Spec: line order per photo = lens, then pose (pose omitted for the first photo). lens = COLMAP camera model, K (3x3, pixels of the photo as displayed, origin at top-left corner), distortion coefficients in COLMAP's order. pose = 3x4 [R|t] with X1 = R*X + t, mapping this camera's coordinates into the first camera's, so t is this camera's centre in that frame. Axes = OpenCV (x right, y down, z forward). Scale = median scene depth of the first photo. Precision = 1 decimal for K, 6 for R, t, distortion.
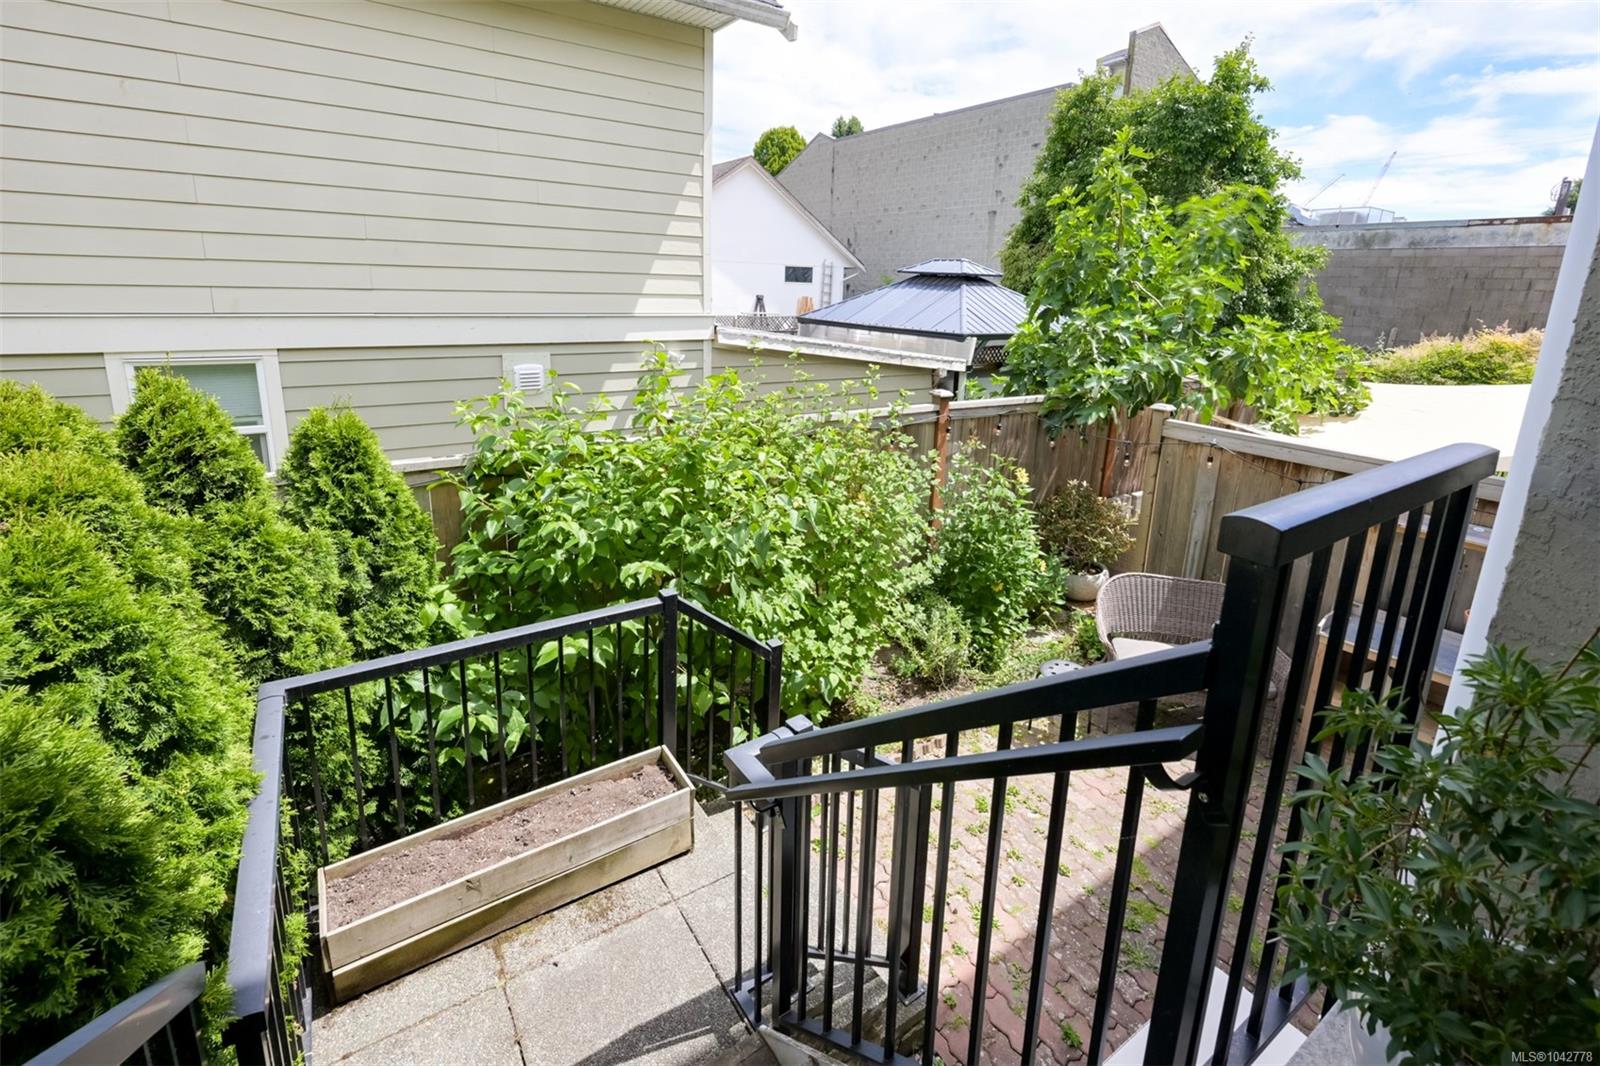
lens RADIAL K [[715.6, 0, 790.6], [0, 715.6, 454.8], [0, 0, 1]] dist [-0.003622, -0.000060]
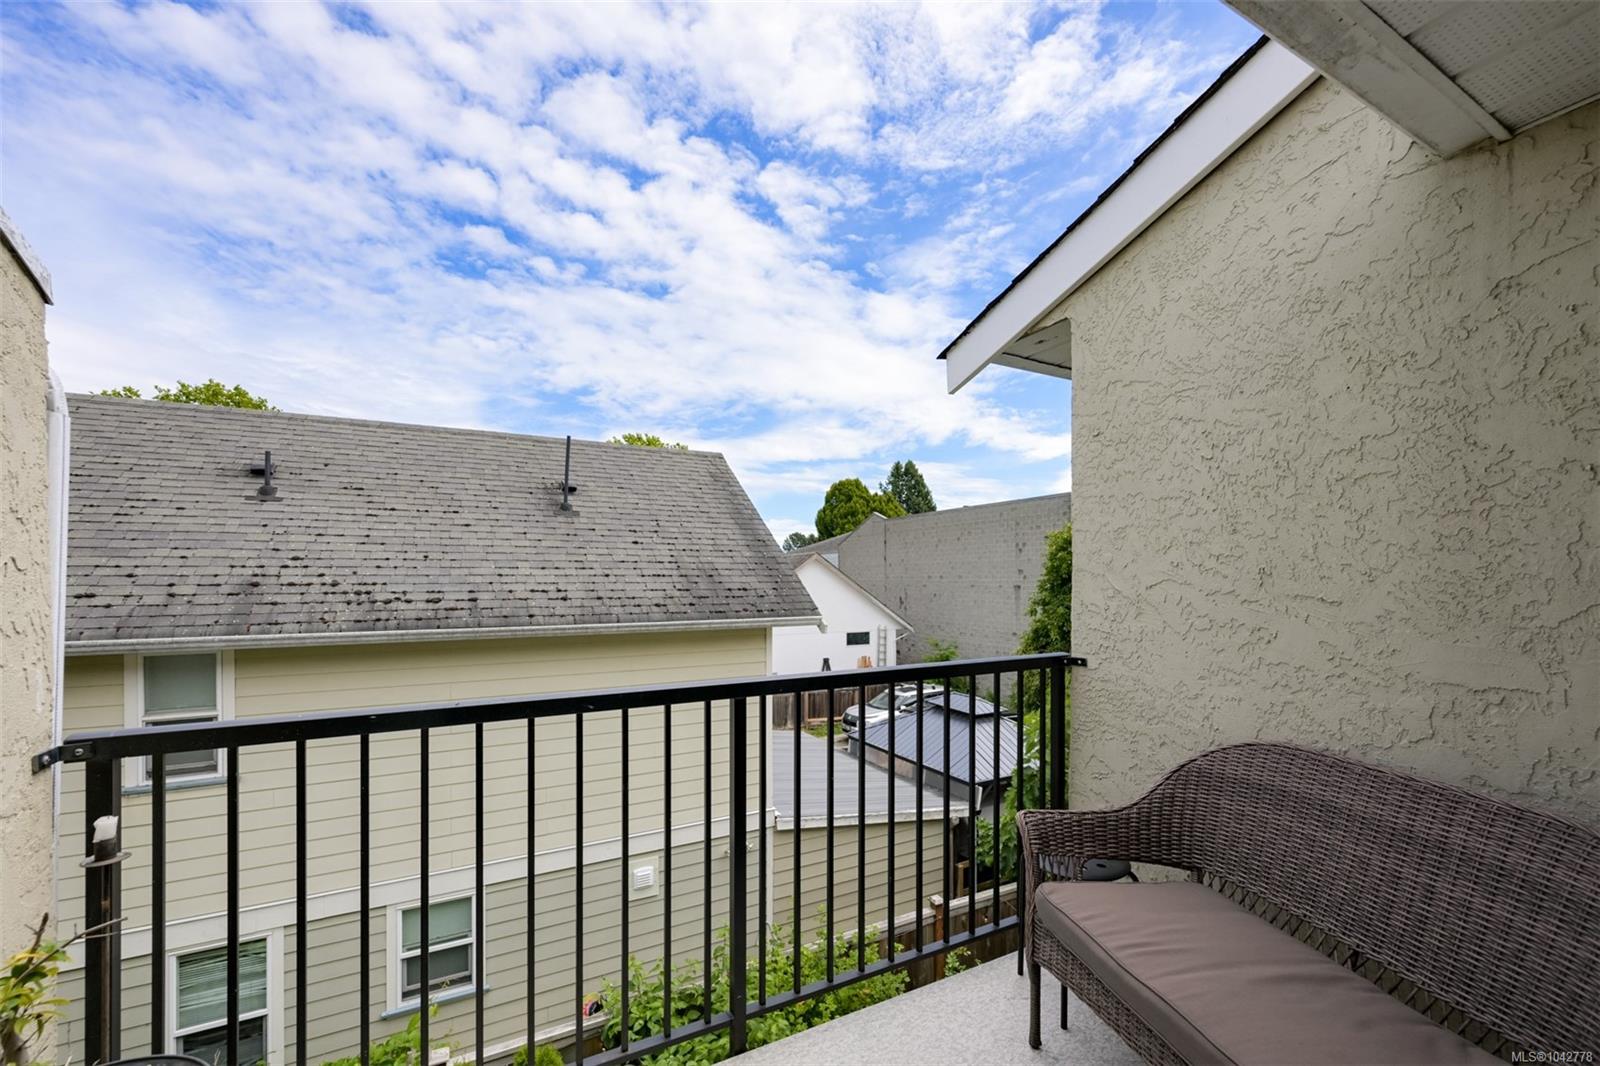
lens RADIAL K [[644.3, 0, 794.9], [0, 644.3, 576.7], [0, 0, 1]] dist [-0.003462, -0.000378]
pose [[0.993761, -0.033992, -0.106223, 0.039677], [0.008724, 0.973198, -0.229803, -0.168219], [0.111188, 0.227443, 0.967423, -0.148054]]
